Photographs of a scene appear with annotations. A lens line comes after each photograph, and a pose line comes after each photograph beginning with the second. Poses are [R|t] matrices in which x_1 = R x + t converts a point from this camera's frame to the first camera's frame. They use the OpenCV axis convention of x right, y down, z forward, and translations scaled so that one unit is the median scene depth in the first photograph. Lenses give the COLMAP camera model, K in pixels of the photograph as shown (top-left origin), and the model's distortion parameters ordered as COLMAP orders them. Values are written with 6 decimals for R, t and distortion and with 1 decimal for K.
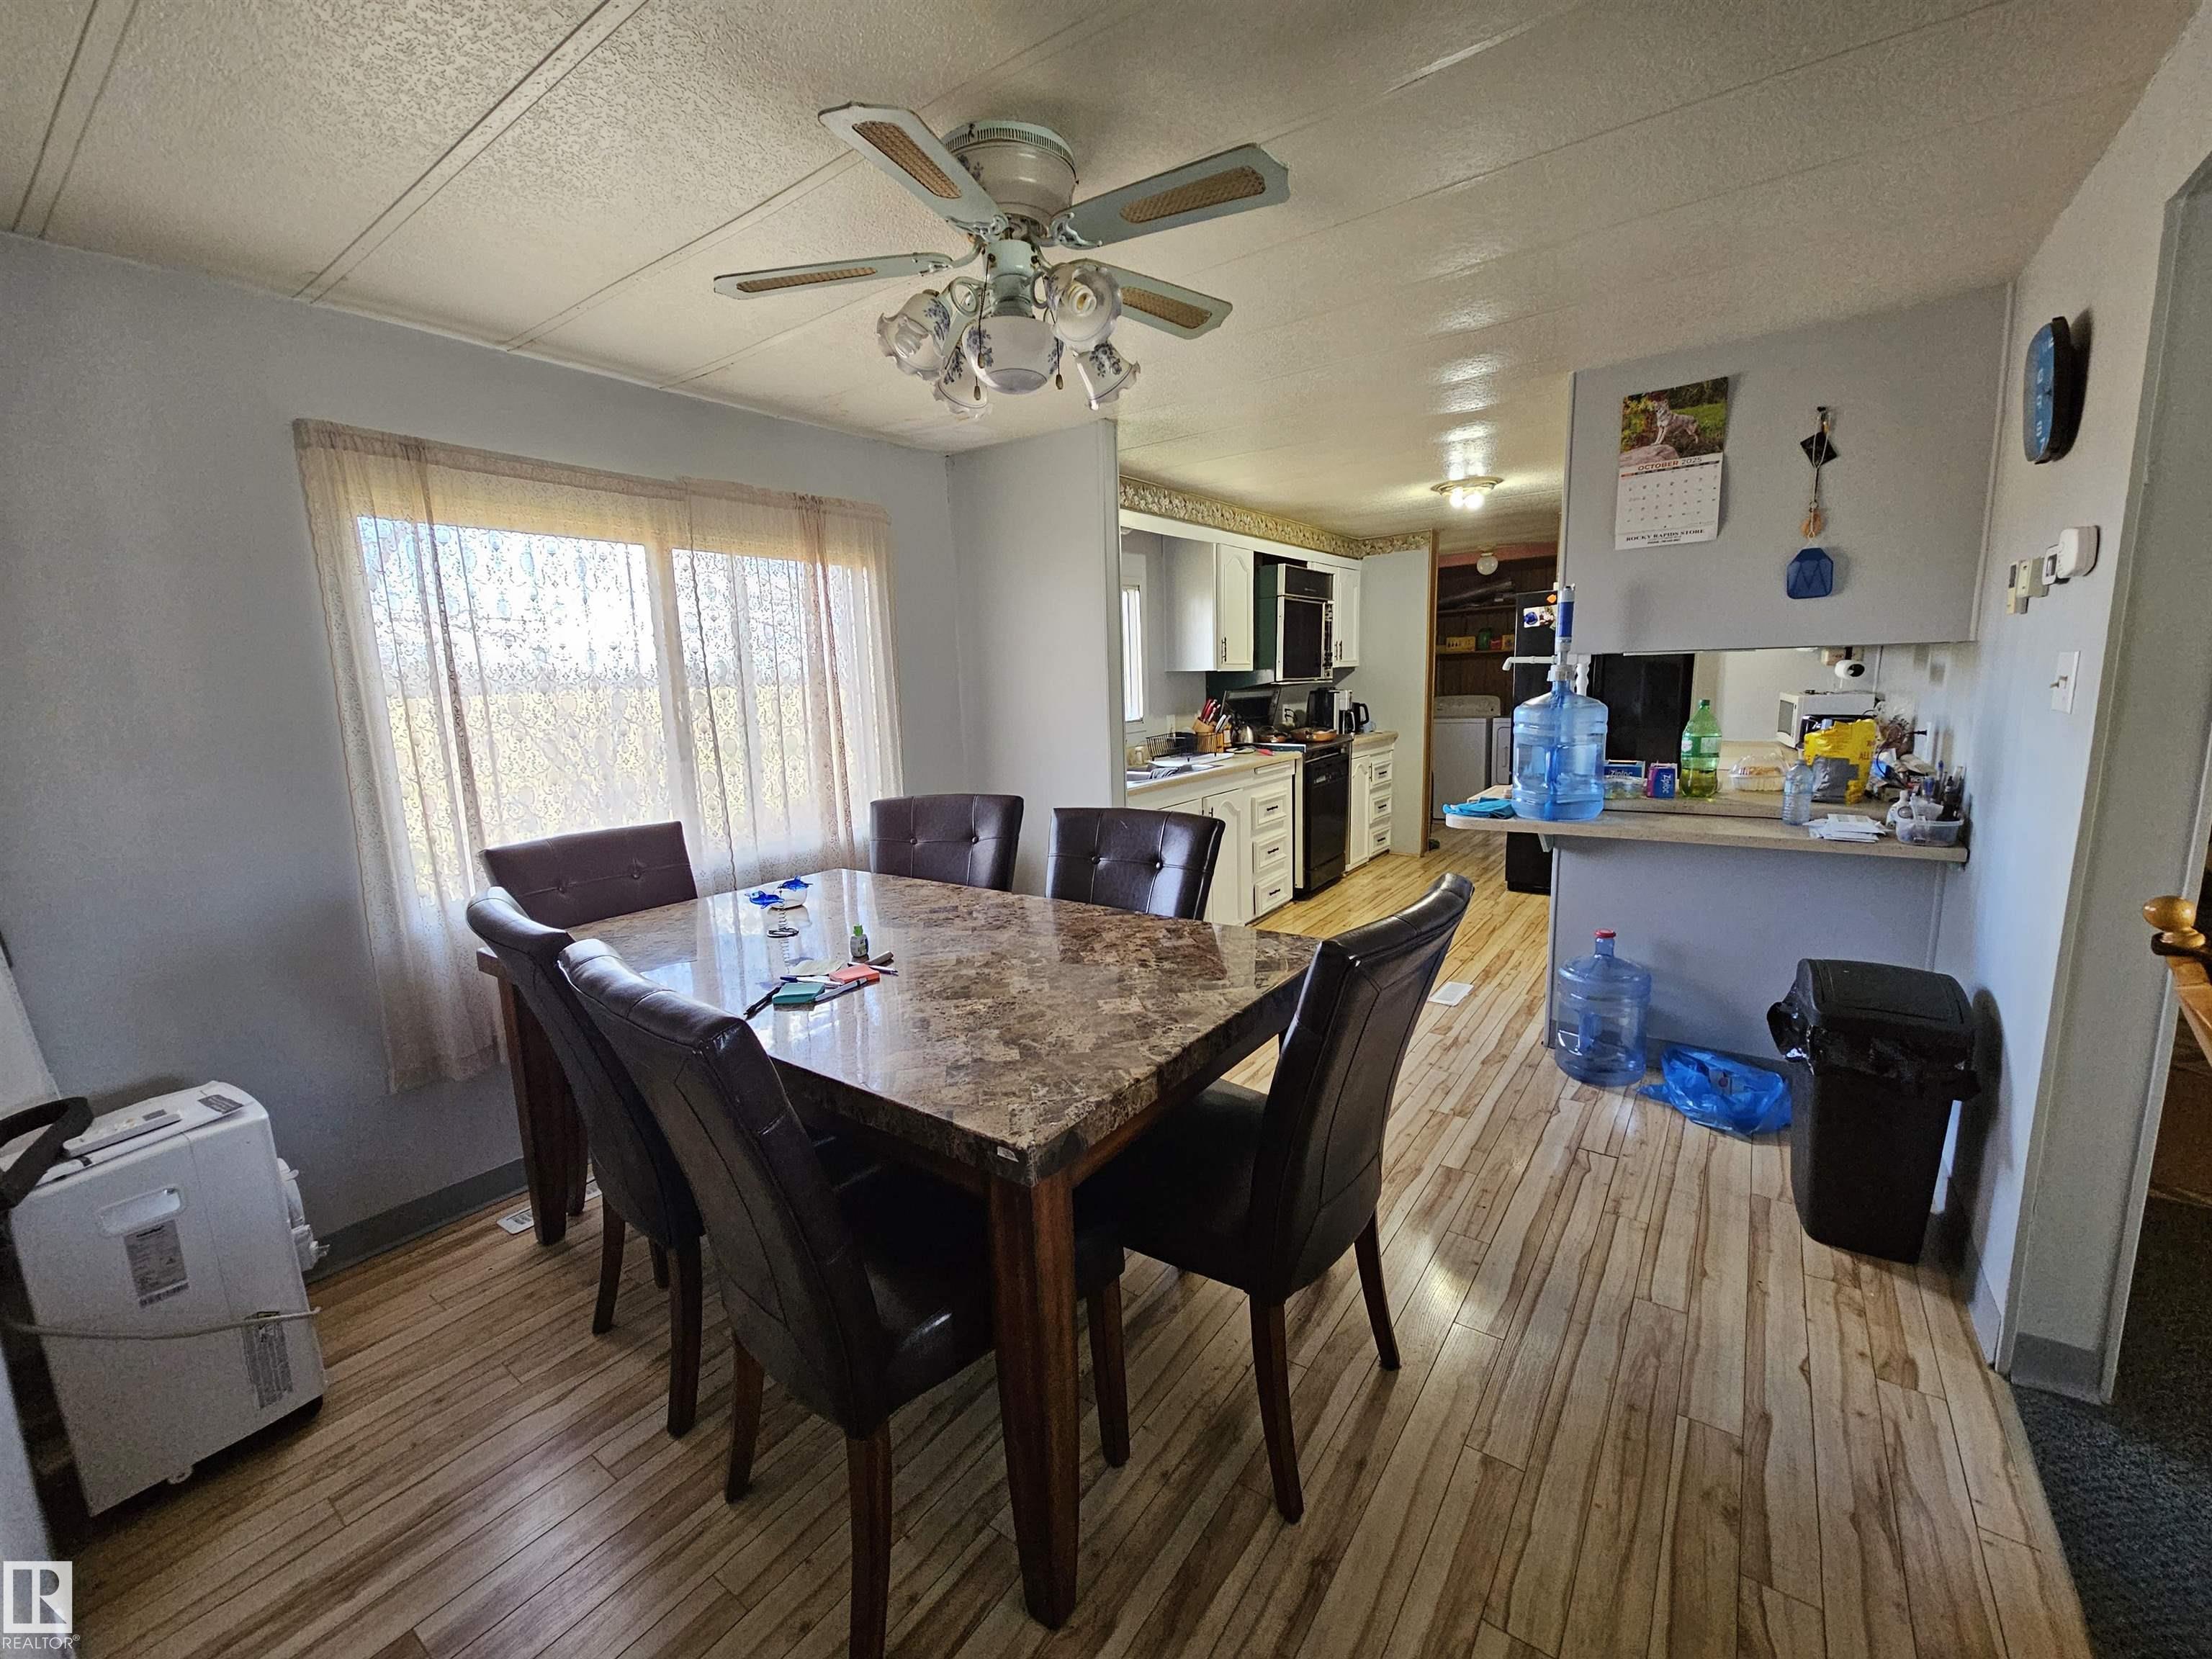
lens RADIAL K [[897.5, 0, 1105.4], [0, 897.5, 827.2], [0, 0, 1]] dist [0.000748, 0.000129]
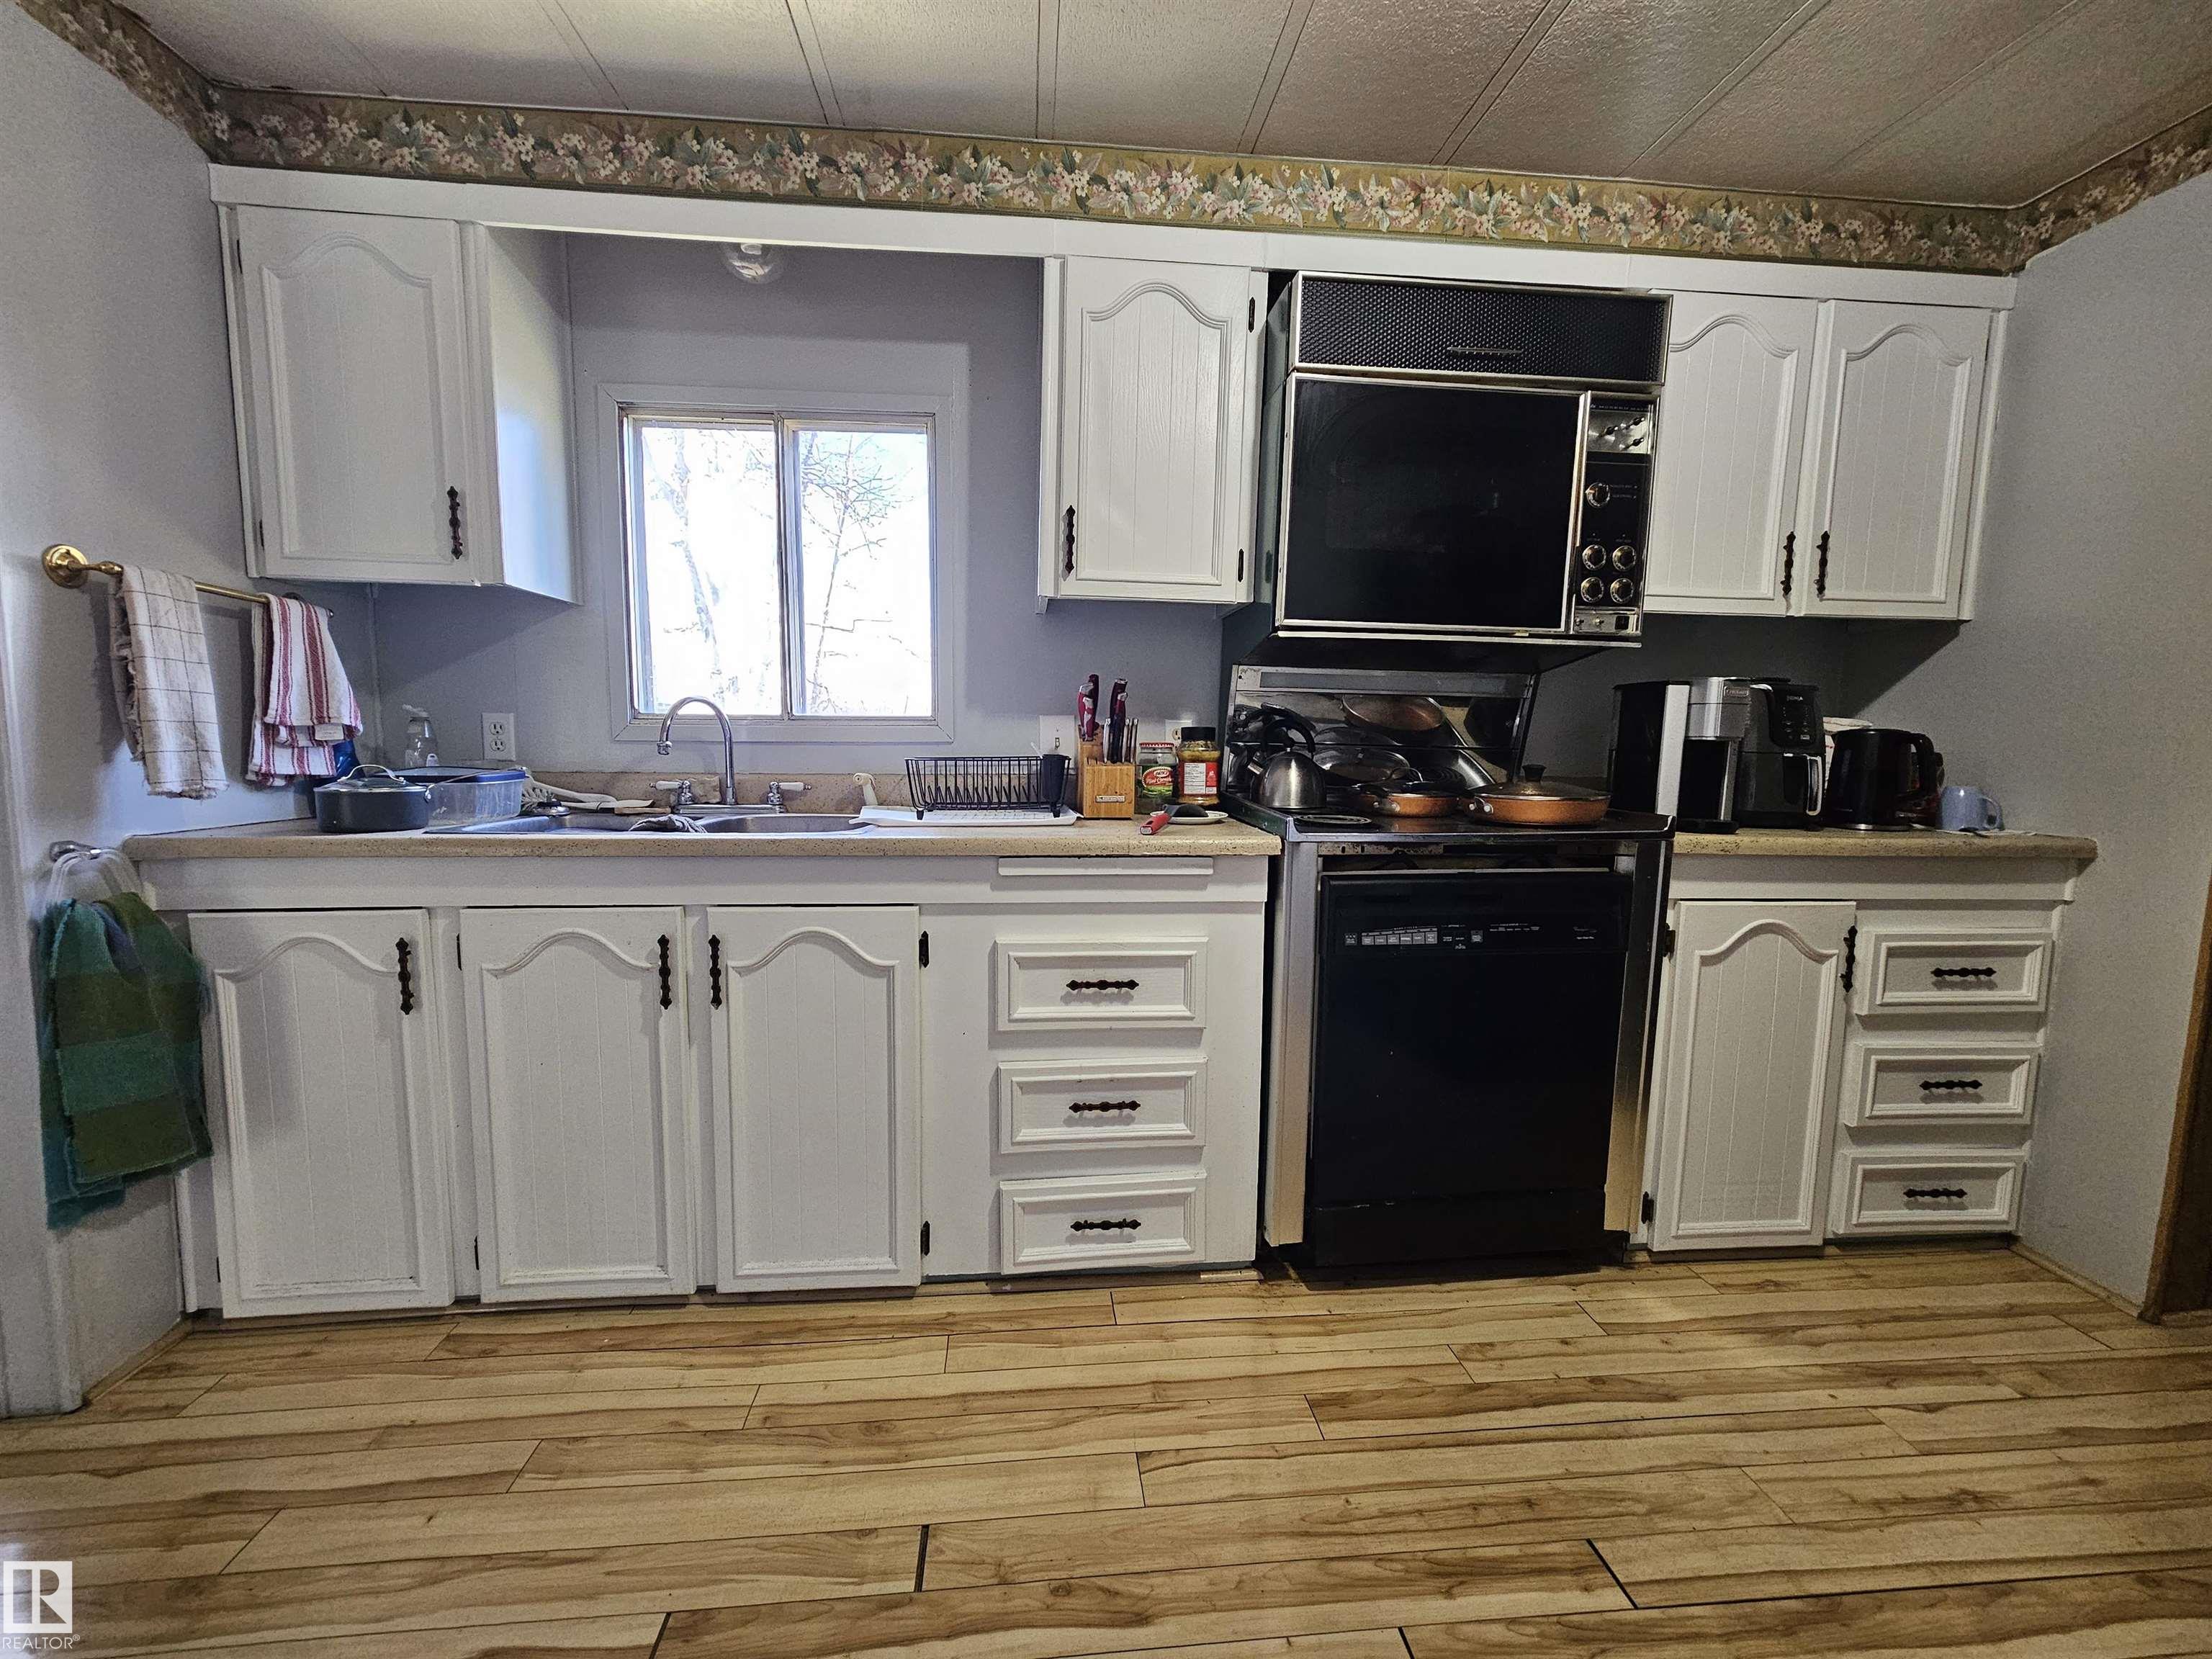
lens RADIAL K [[899.8, 0, 1104.3], [0, 899.8, 830.2], [0, 0, 1]] dist [0.001163, -0.000944]
pose [[0.655768, 0.120872, -0.745223, 0.721496], [-0.158816, 0.987098, 0.020351, -0.143131], [0.738069, 0.105008, 0.666504, 1.266425]]
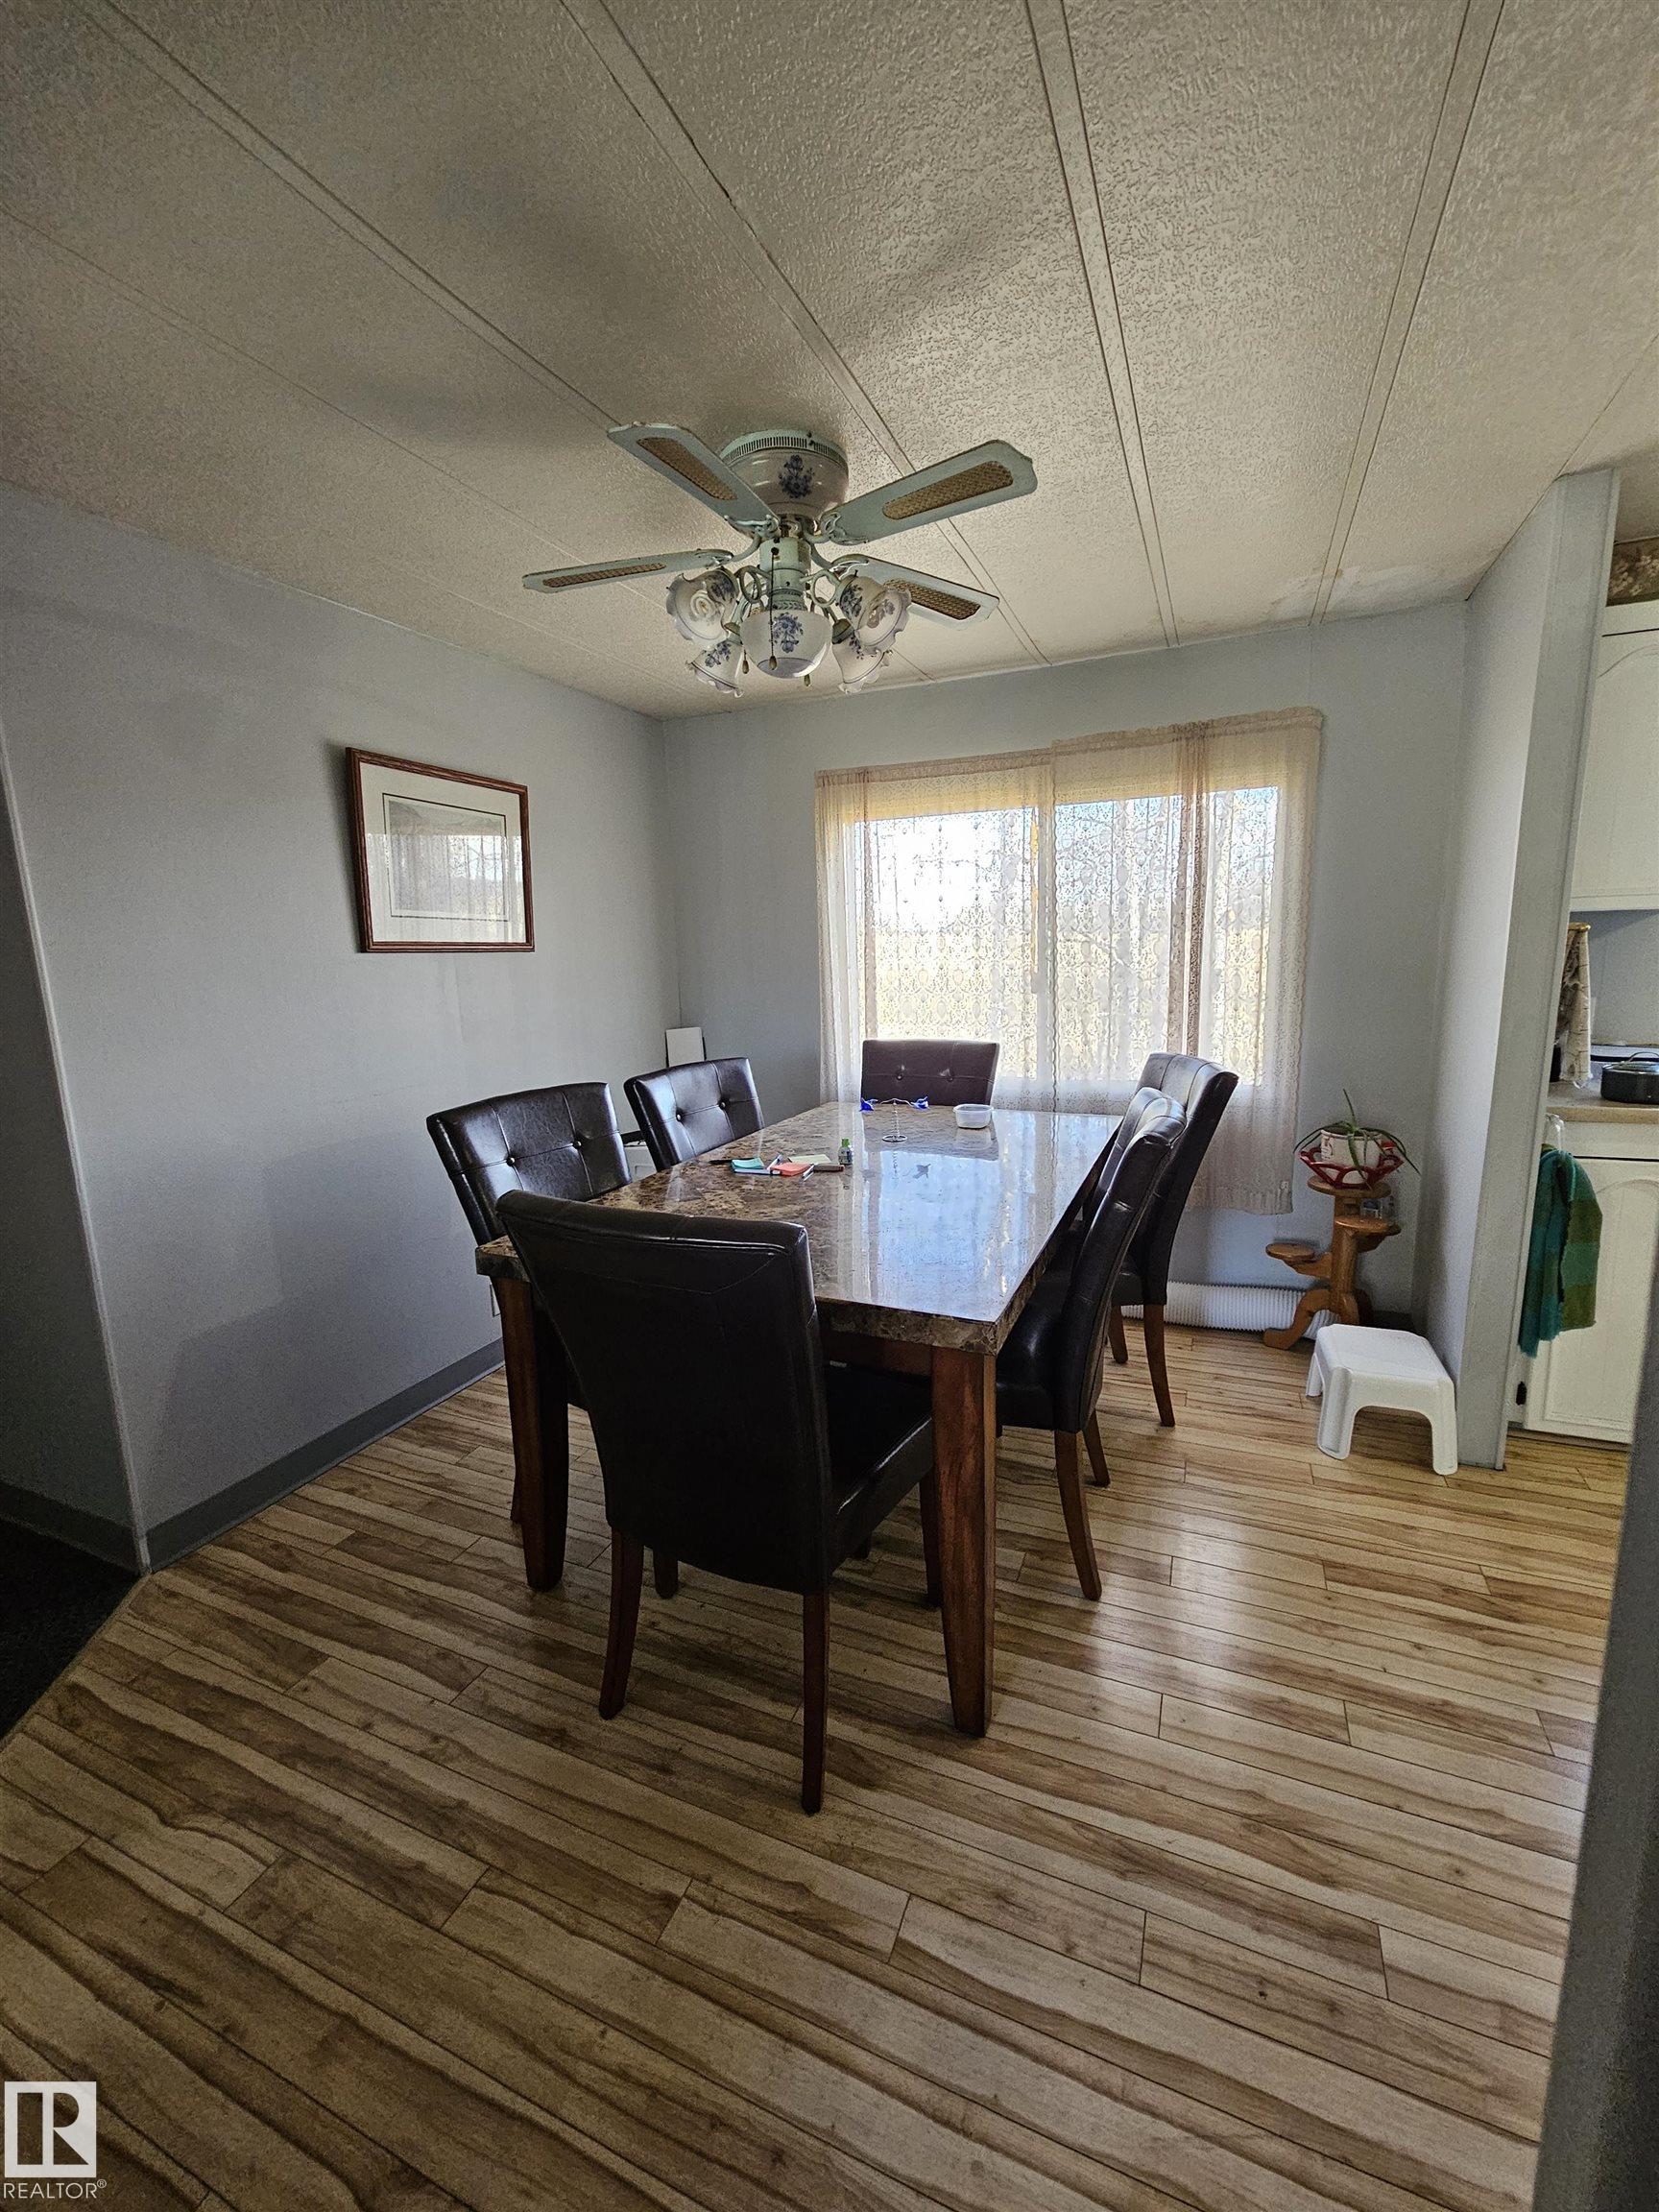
lens RADIAL K [[899.8, 0, 829.5], [0, 899.8, 1106.0], [0, 0, 1]] dist [0.001163, -0.000944]
pose [[0.217747, 0.198576, -0.955591, 0.578334], [-0.134100, 0.975885, 0.172236, -0.092742], [0.966749, 0.090640, 0.239125, 0.457200]]
